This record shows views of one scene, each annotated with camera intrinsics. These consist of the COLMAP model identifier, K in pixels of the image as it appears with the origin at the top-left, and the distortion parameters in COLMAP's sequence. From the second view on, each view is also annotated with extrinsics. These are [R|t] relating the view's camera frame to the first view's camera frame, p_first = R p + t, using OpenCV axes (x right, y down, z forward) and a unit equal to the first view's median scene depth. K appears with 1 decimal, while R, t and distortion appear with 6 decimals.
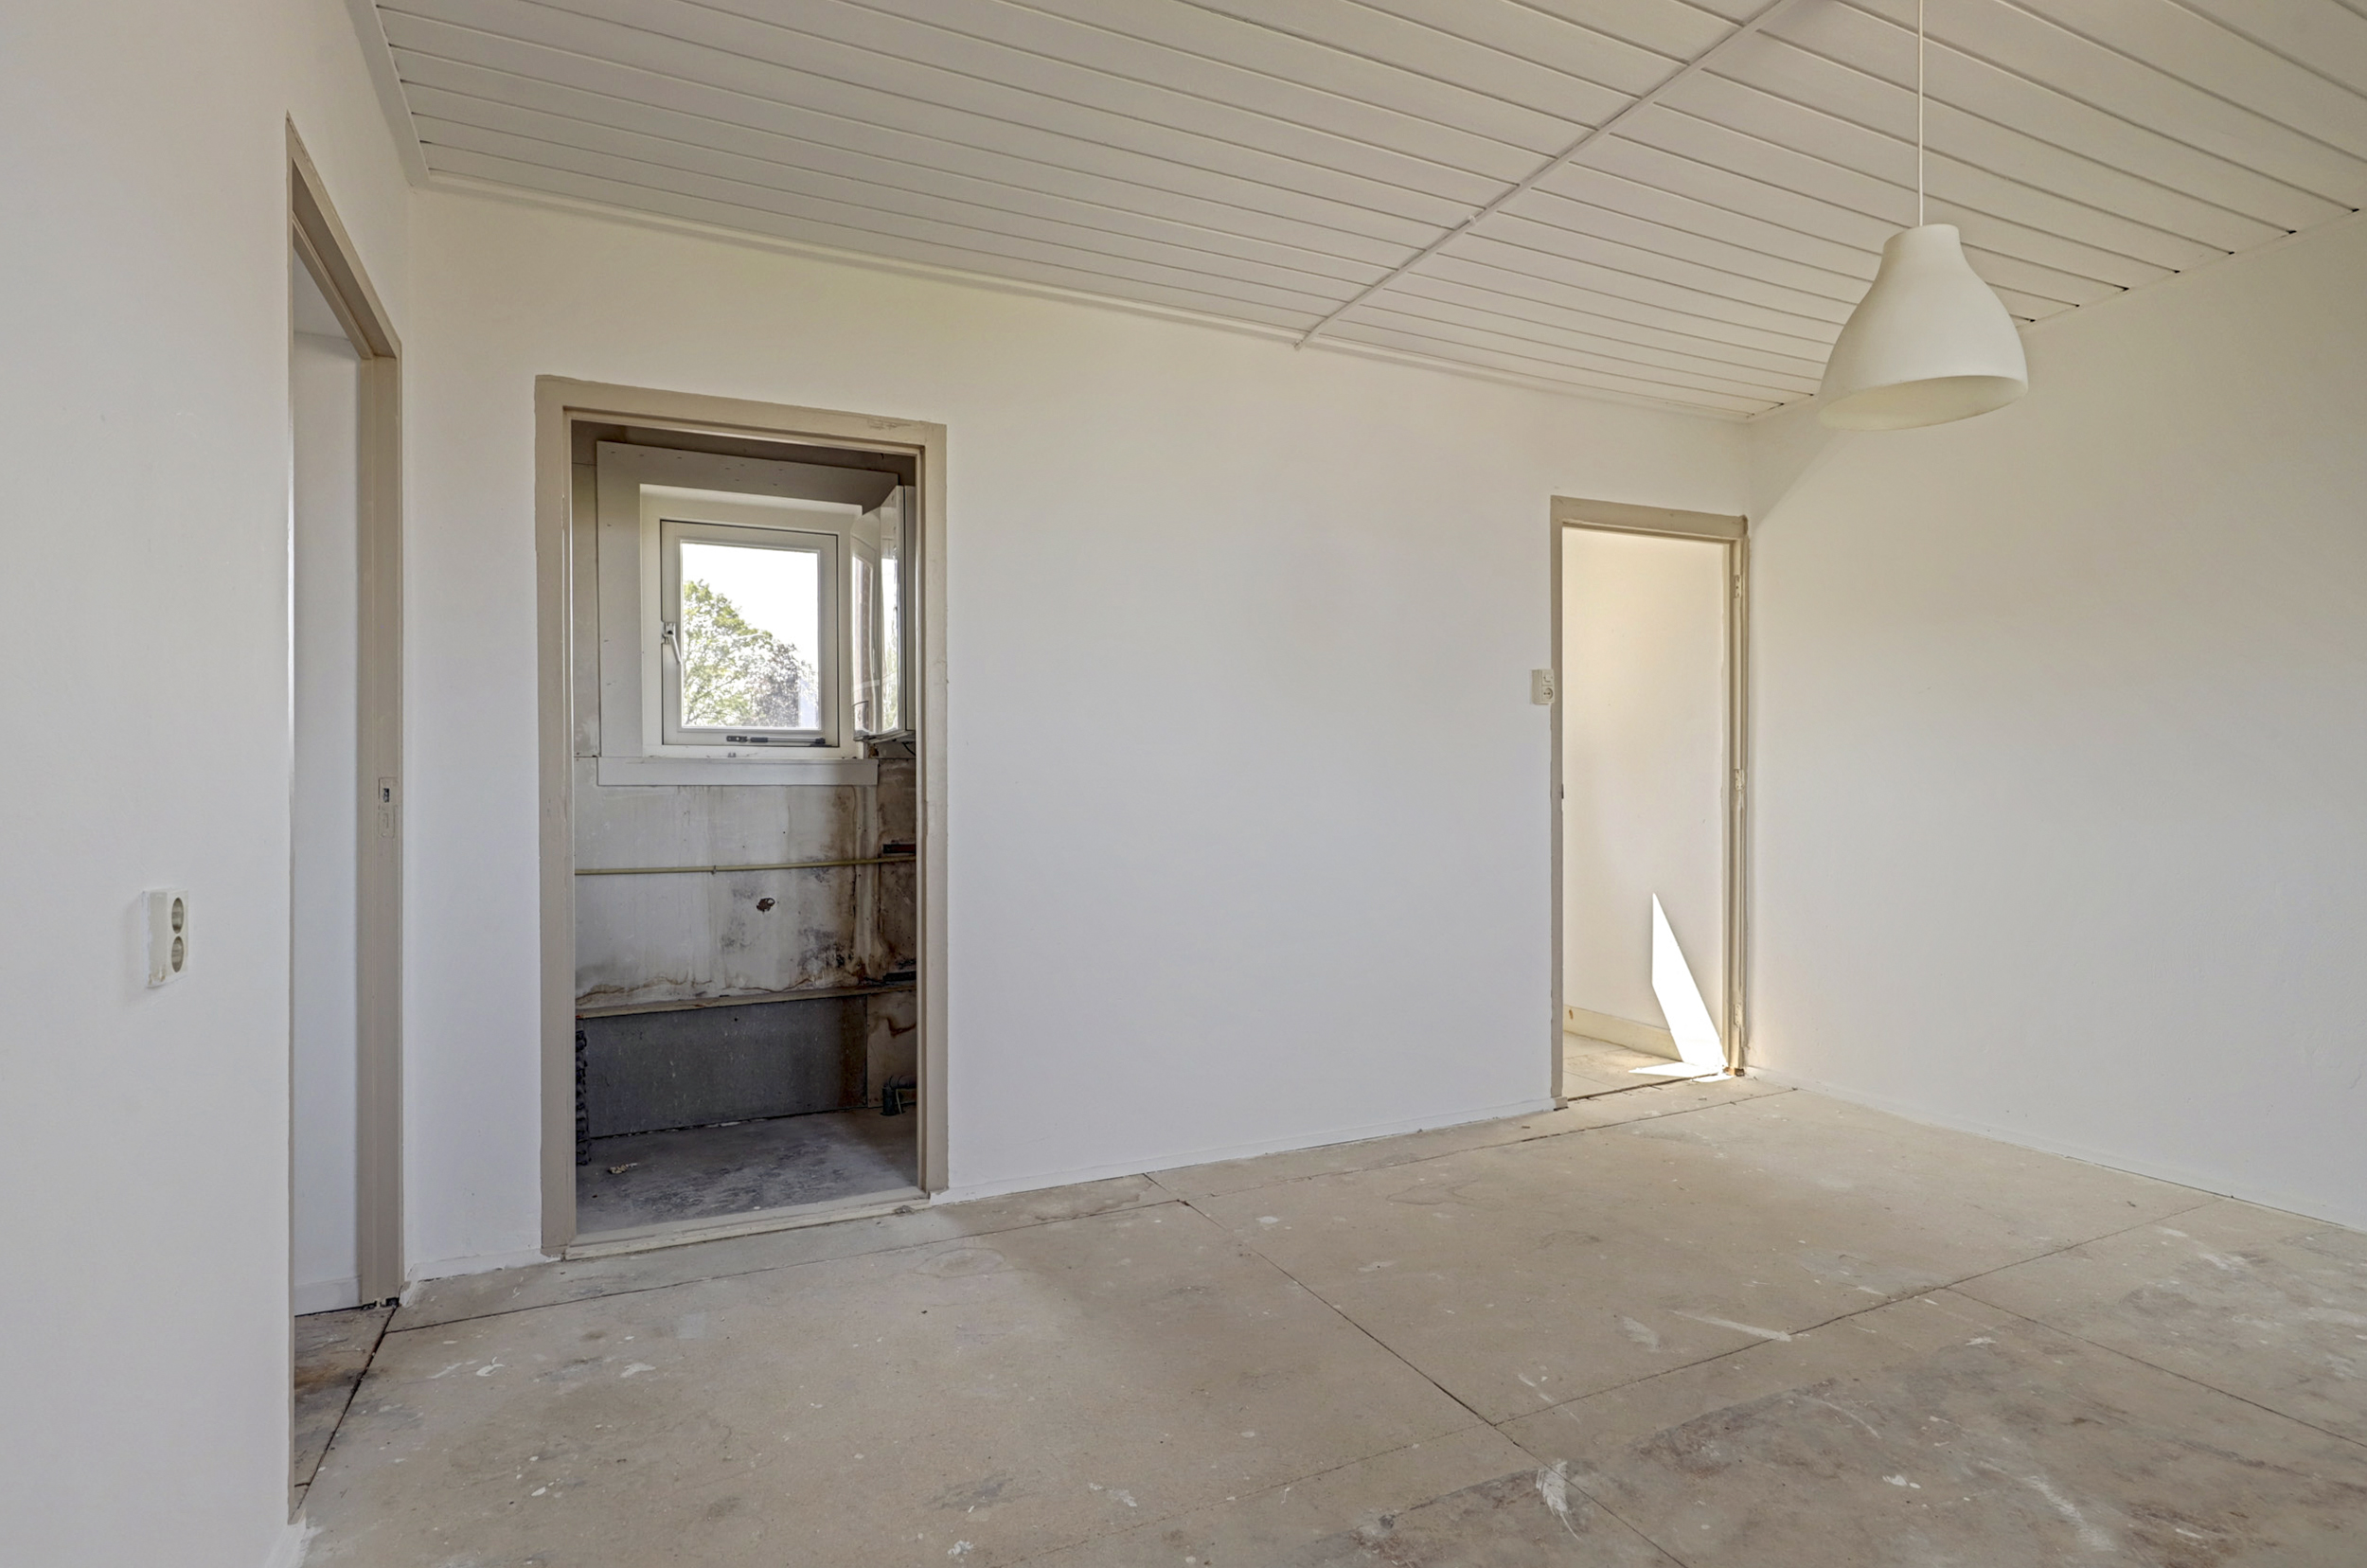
lens RADIAL K [[1163.3, 0, 1178.2], [0, 1163.3, 796.2], [0, 0, 1]] dist [-0.002795, 0.001662]
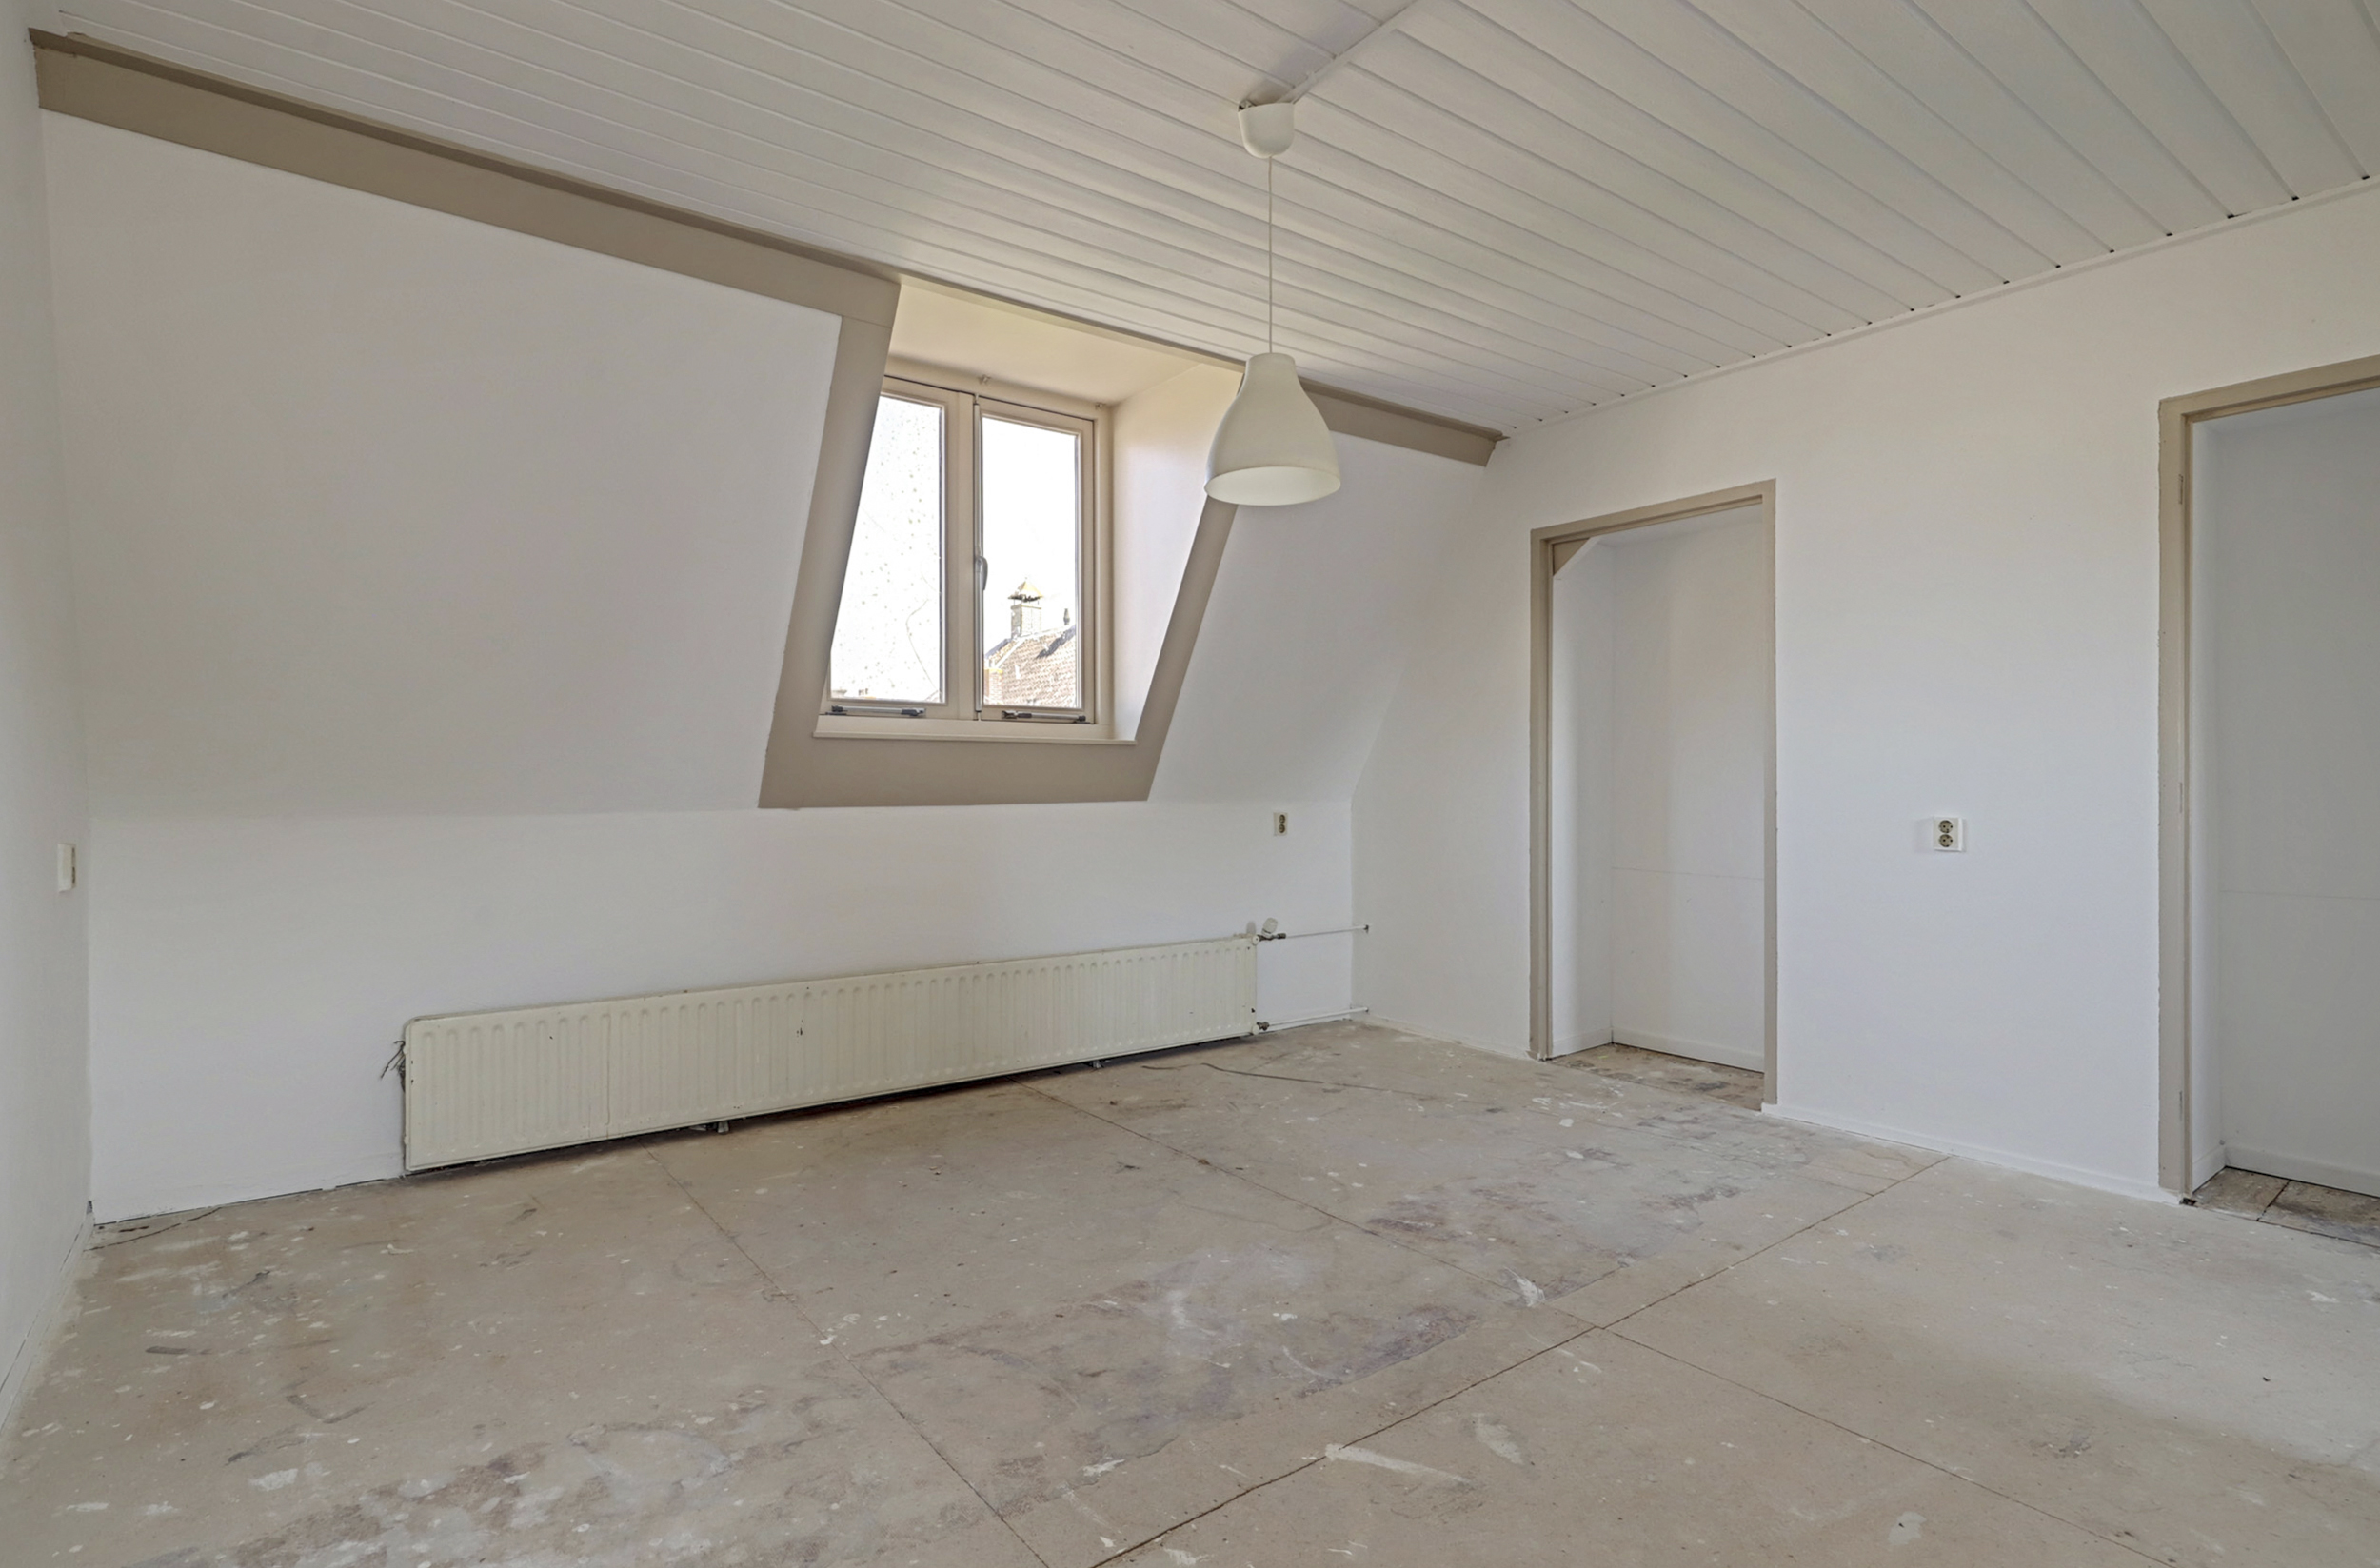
lens RADIAL K [[1169.7, 0, 1212.7], [0, 1169.7, 784.7], [0, 0, 1]] dist [-0.002795, 0.001662]
pose [[-0.972121, 0.002465, -0.234465, 0.705699], [0.001876, 0.999995, 0.002734, -0.000825], [0.234470, 0.002218, -0.972121, 1.576407]]
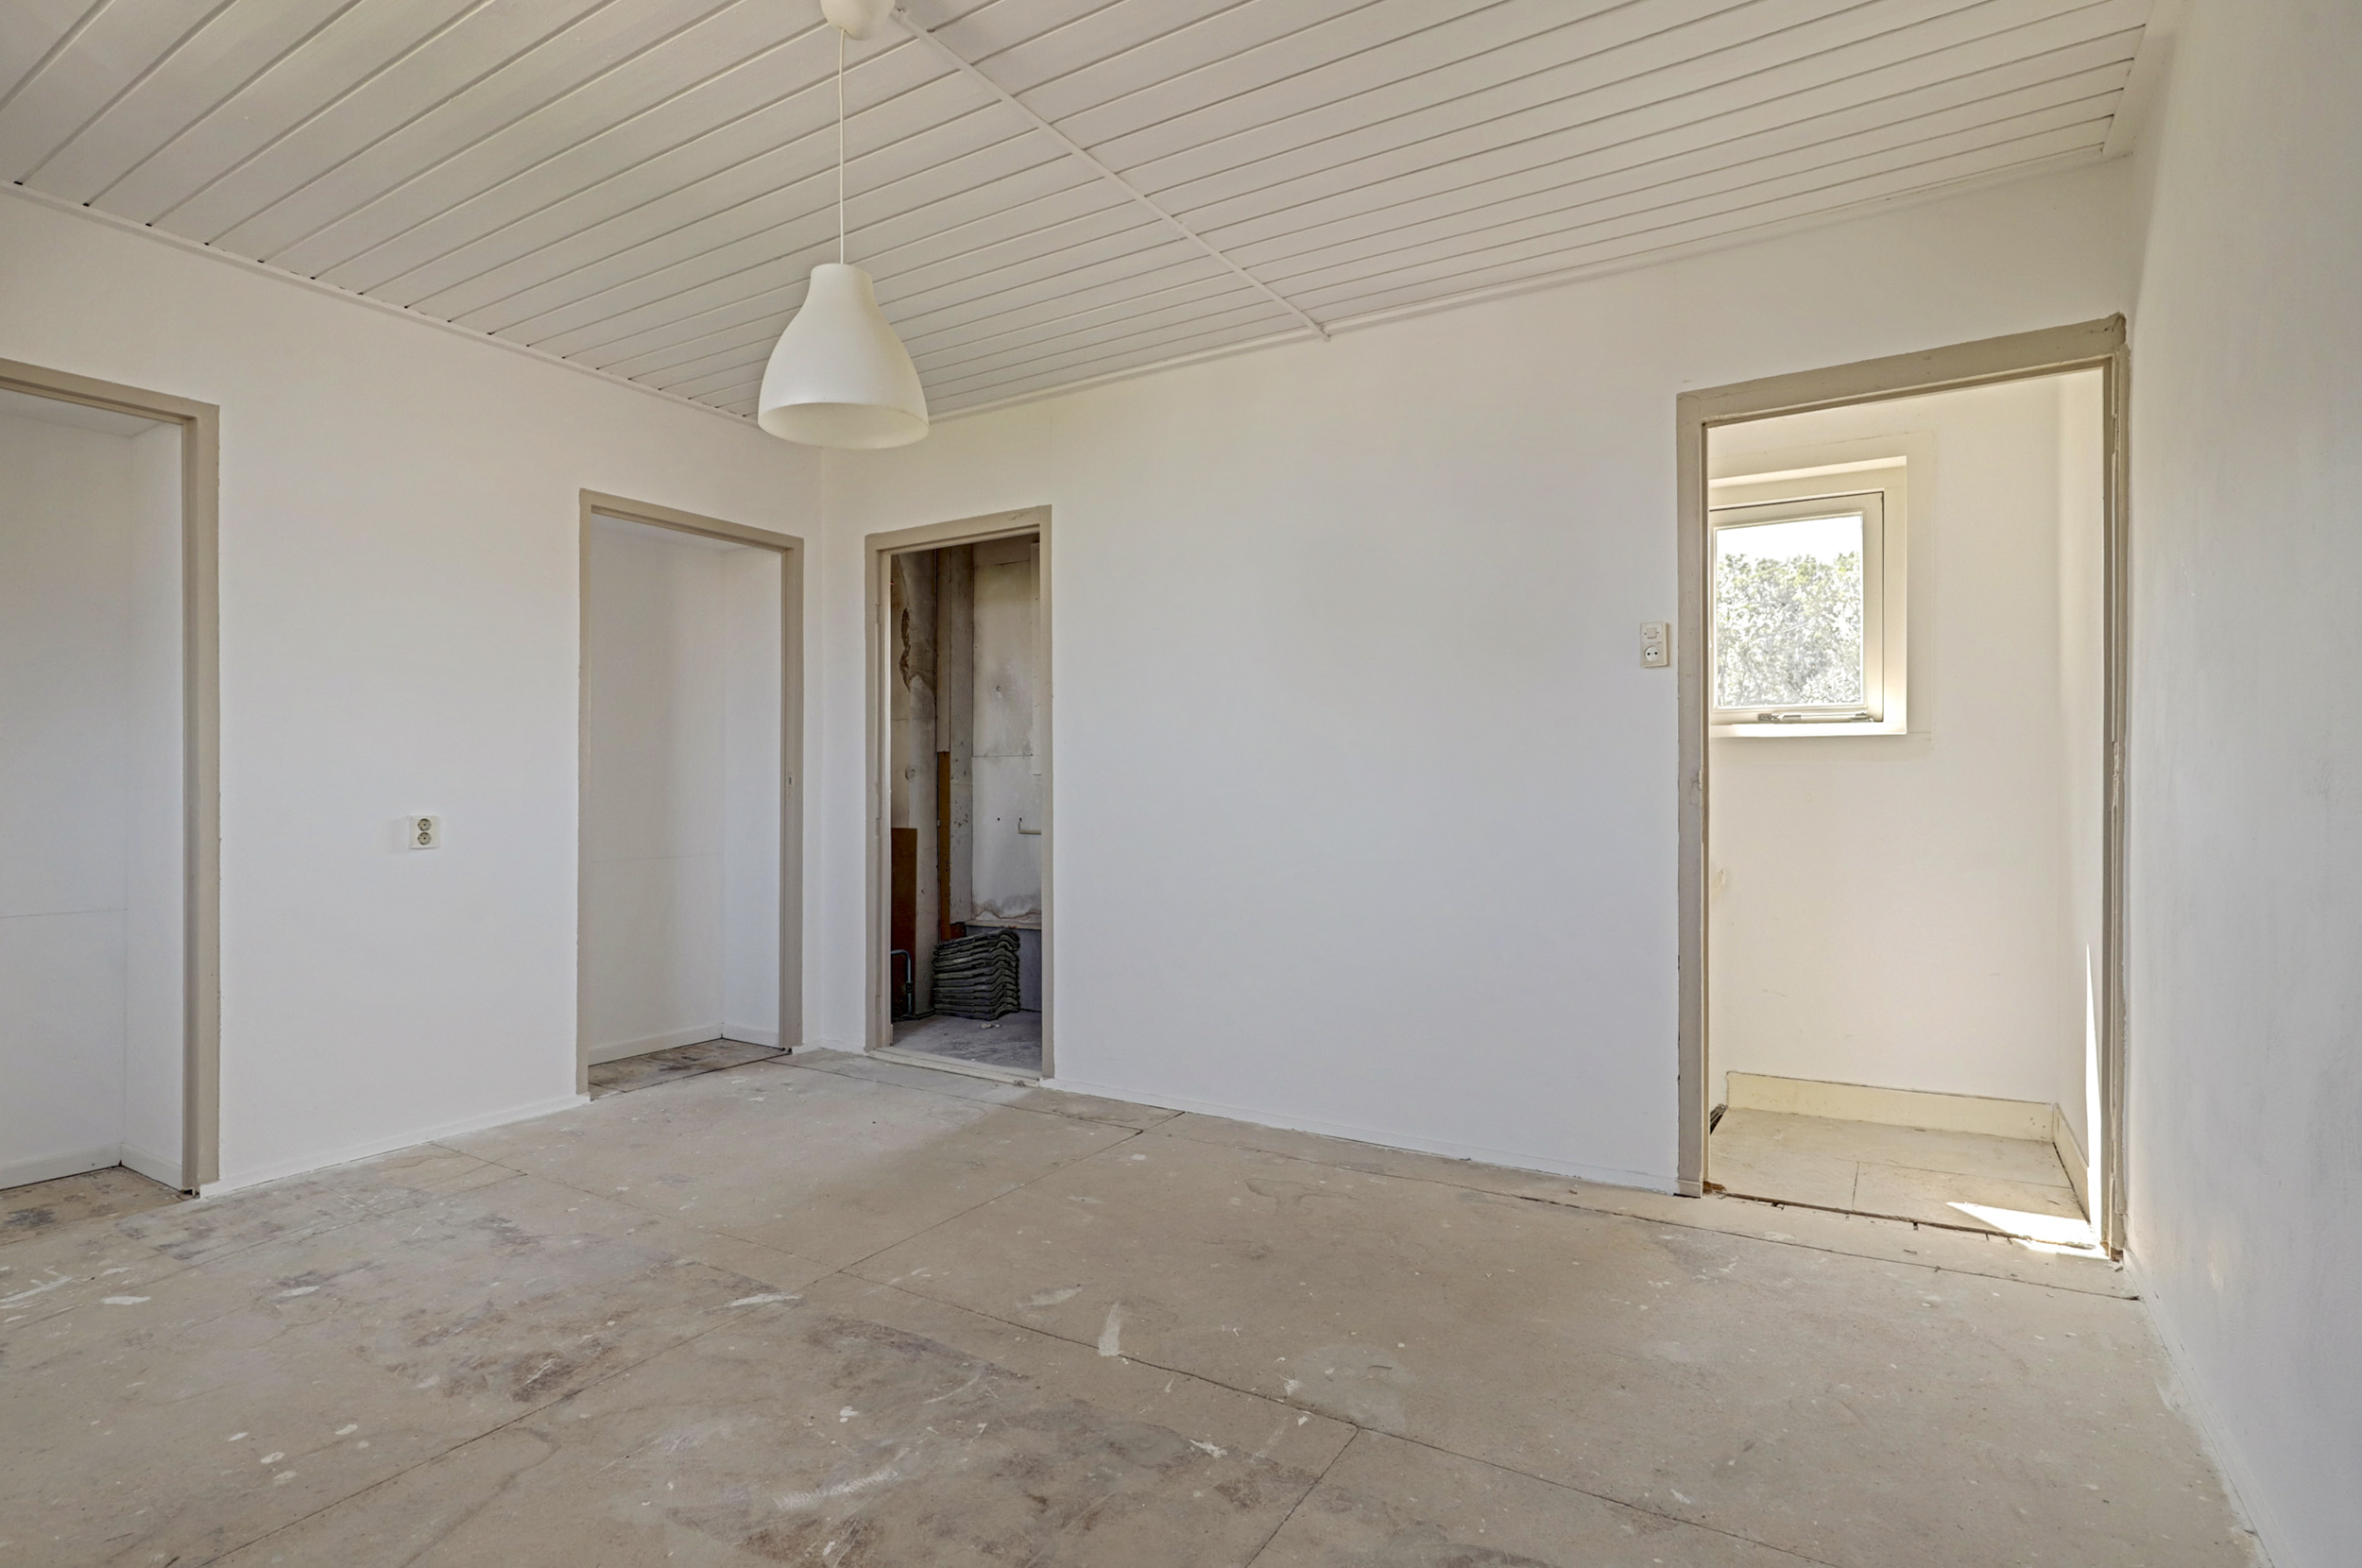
lens RADIAL K [[1160.7, 0, 1166.0], [0, 1160.7, 777.5], [0, 0, 1]] dist [-0.002795, 0.001662]
pose [[0.551007, -0.001224, -0.834500, 1.192479], [-0.003928, 0.999984, -0.004061, -0.001302], [0.834492, 0.005515, 0.550993, 0.457264]]
